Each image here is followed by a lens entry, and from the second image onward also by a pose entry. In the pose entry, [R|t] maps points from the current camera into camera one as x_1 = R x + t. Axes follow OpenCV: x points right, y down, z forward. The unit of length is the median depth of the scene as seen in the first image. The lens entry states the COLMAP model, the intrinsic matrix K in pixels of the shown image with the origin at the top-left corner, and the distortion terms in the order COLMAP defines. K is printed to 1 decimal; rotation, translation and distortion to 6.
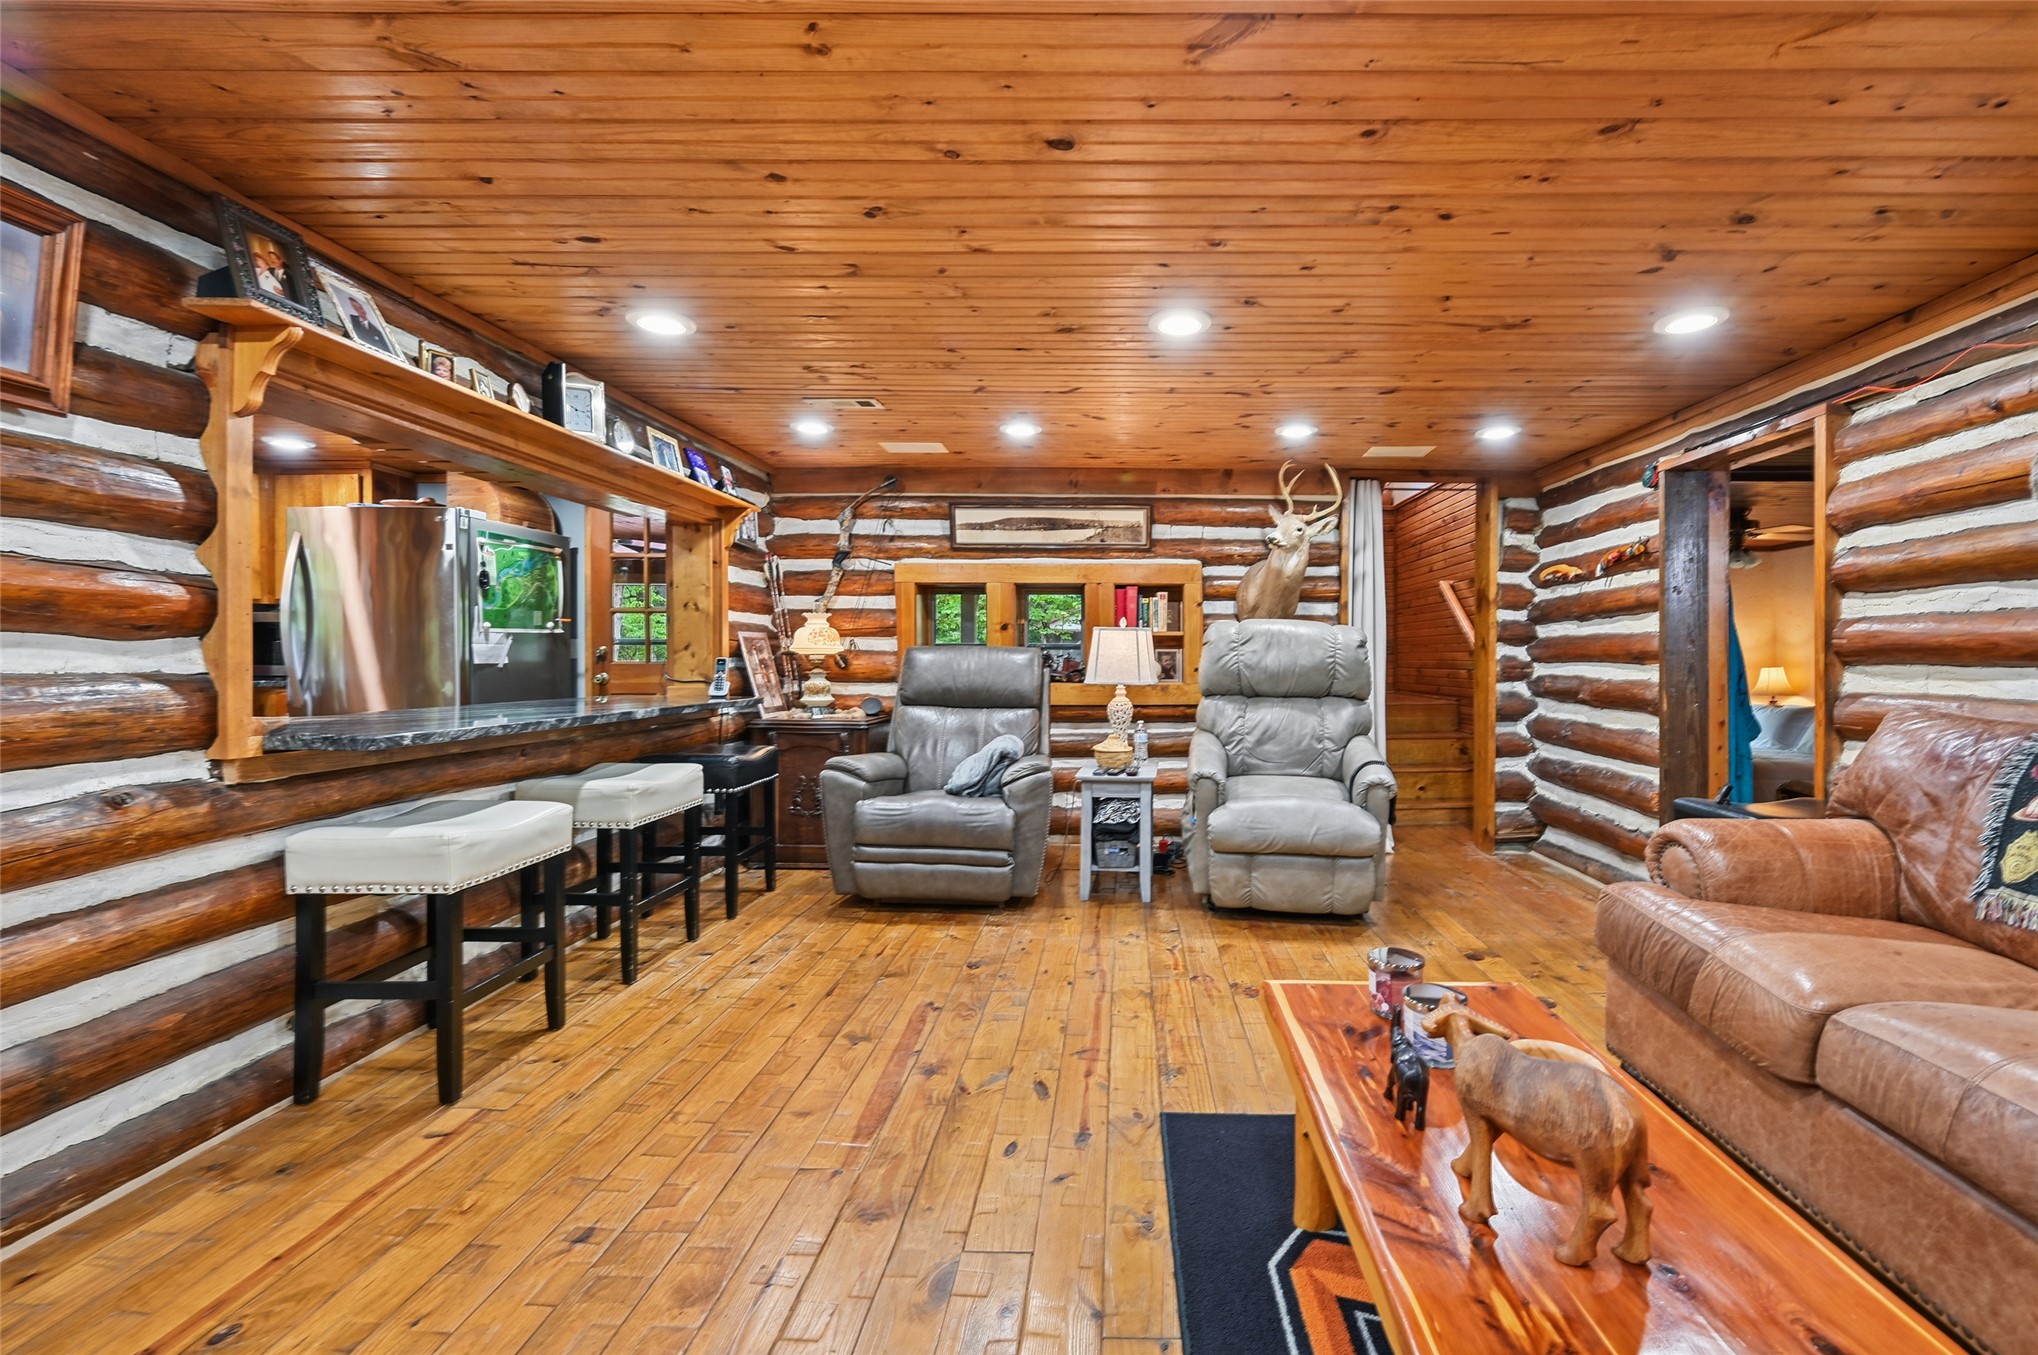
lens RADIAL K [[824.3, 0, 1097.4], [0, 824.3, 664.9], [0, 0, 1]] dist [-0.001525, 0.000127]
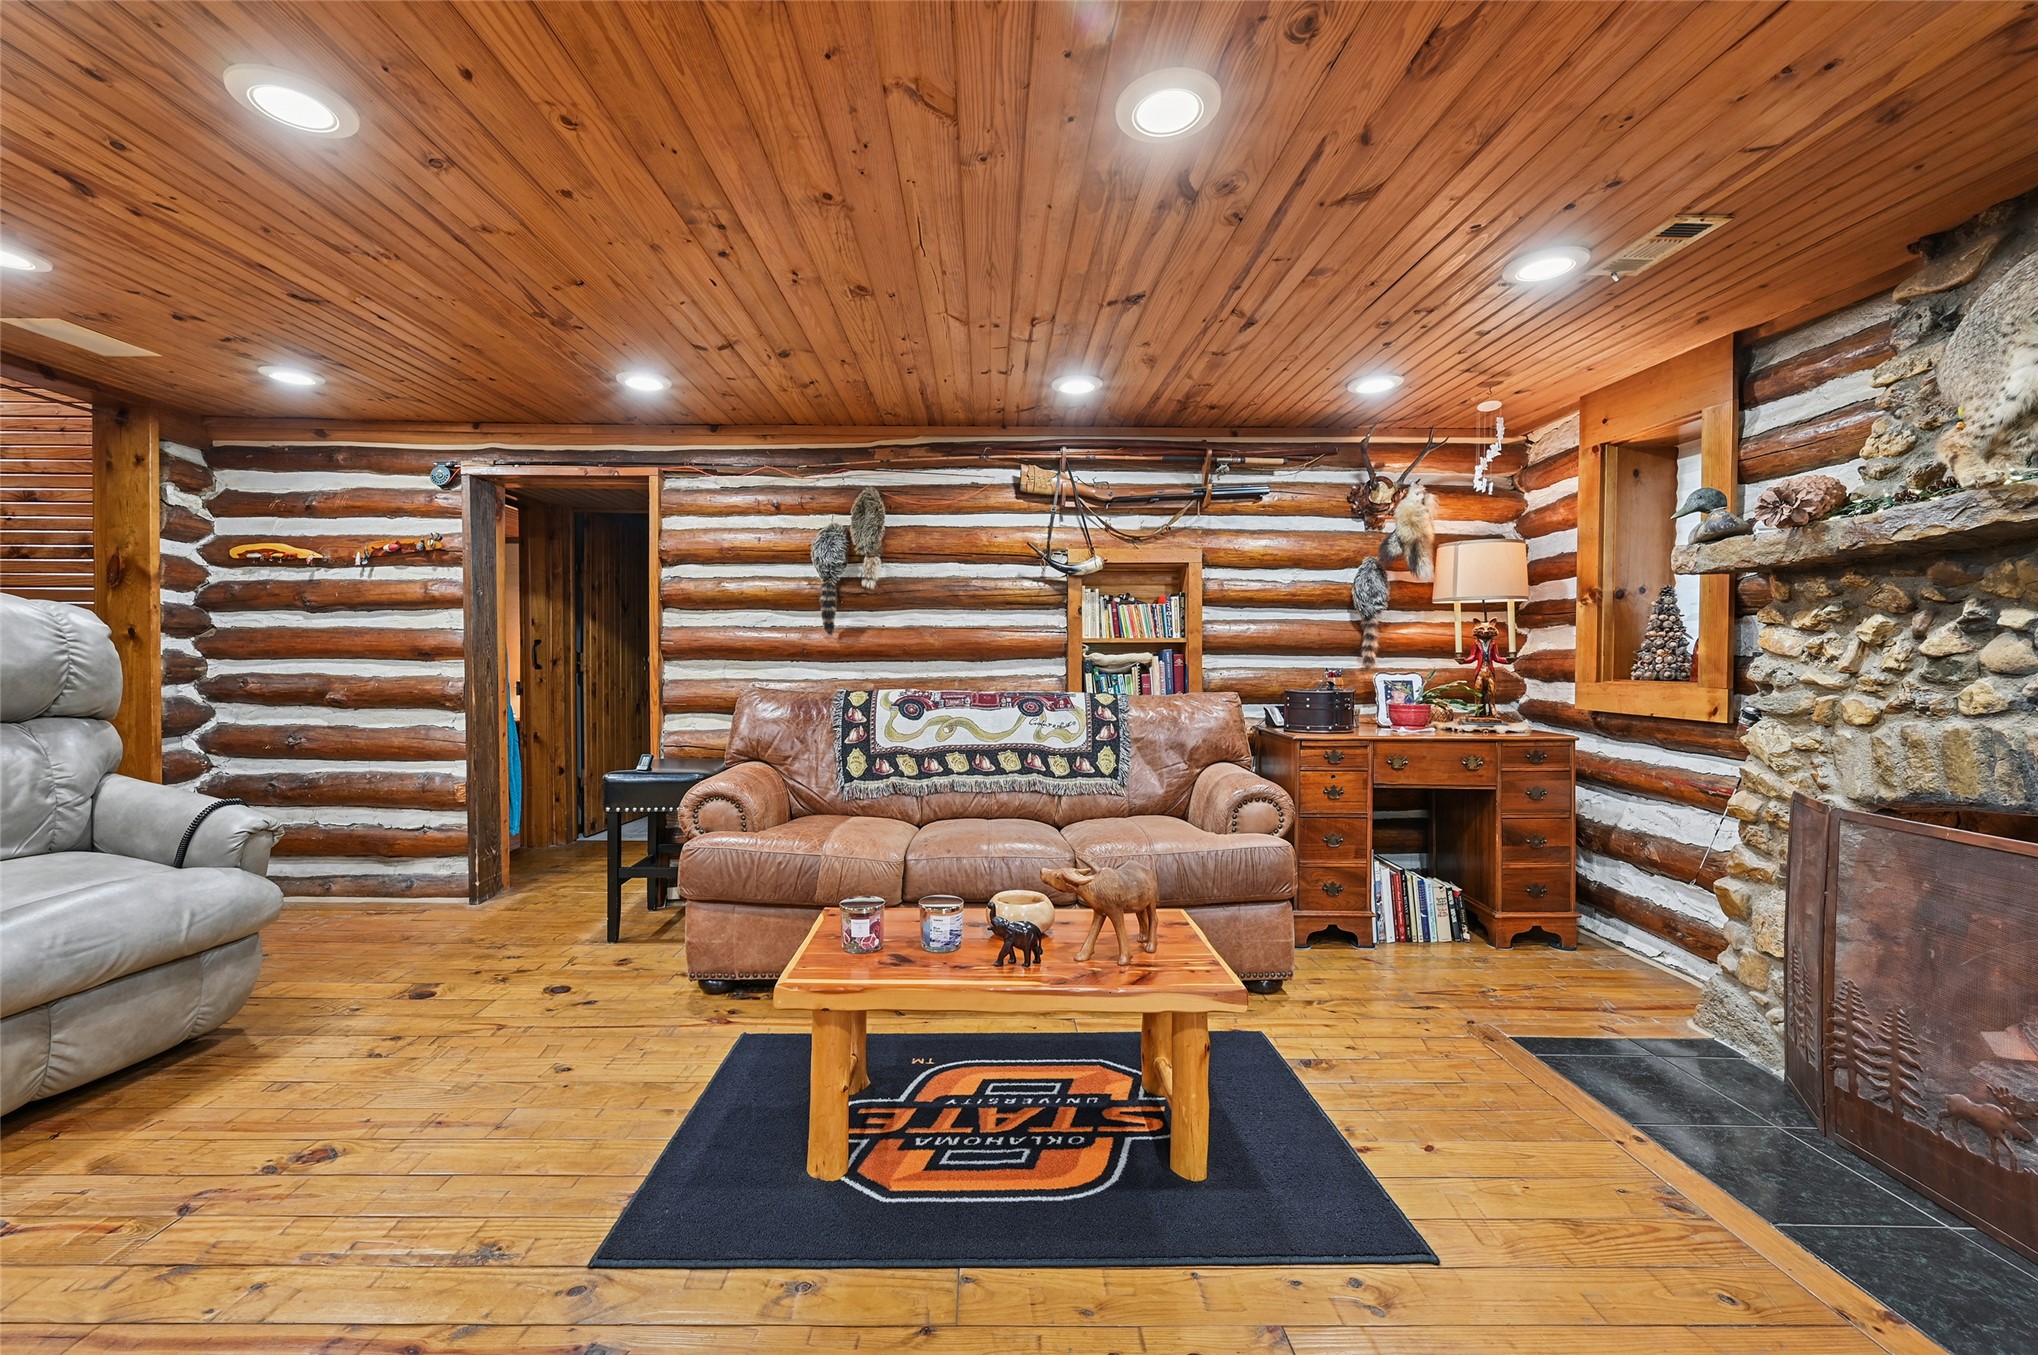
lens RADIAL K [[806.0, 0, 1009.7], [0, 806.0, 665.2], [0, 0, 1]] dist [-0.013465, -0.000218]
pose [[-0.024925, -0.013447, 0.999599, -0.297490], [0.004580, 0.999897, 0.013565, -0.004212], [-0.999679, 0.004916, -0.024861, 0.291461]]
